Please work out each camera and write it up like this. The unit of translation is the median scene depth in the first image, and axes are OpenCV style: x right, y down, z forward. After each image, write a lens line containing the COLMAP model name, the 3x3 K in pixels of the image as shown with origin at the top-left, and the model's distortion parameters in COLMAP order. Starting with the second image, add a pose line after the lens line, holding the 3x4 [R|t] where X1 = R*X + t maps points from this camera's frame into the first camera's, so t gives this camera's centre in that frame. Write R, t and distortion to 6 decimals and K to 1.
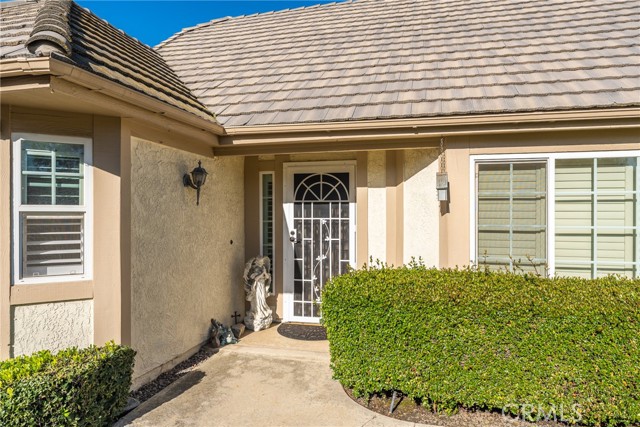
lens RADIAL K [[423.7, 0, 319.5], [0, 423.7, 215.9], [0, 0, 1]] dist [-0.008477, -0.003198]
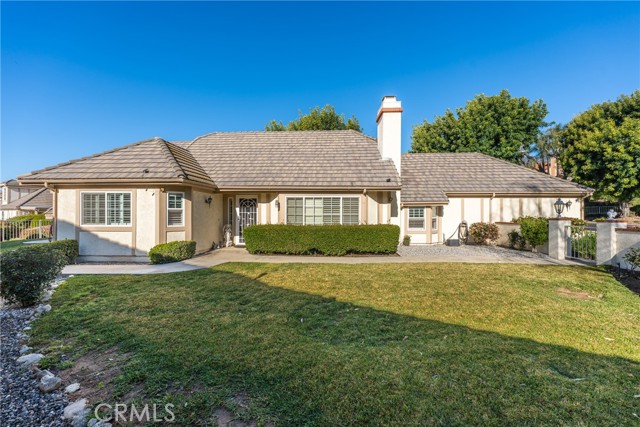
lens RADIAL K [[254.5, 0, 321.7], [0, 254.5, 212.4], [0, 0, 1]] dist [-0.000970, -0.000189]
pose [[0.980003, 0.002895, 0.198960, 0.182417], [-0.001259, 0.999964, -0.008347, 0.023003], [-0.198977, 0.007929, 0.979972, -1.106289]]
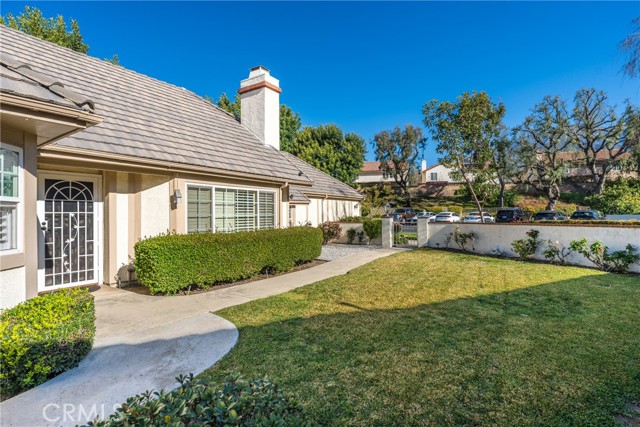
lens RADIAL K [[318.3, 0, 322.3], [0, 318.3, 215.1], [0, 0, 1]] dist [-0.000389, -0.000216]
pose [[0.332565, -0.002479, 0.943077, -0.767416], [0.014766, 0.999888, -0.002579, 0.031404], [-0.942965, 0.014783, 0.332564, -0.157999]]
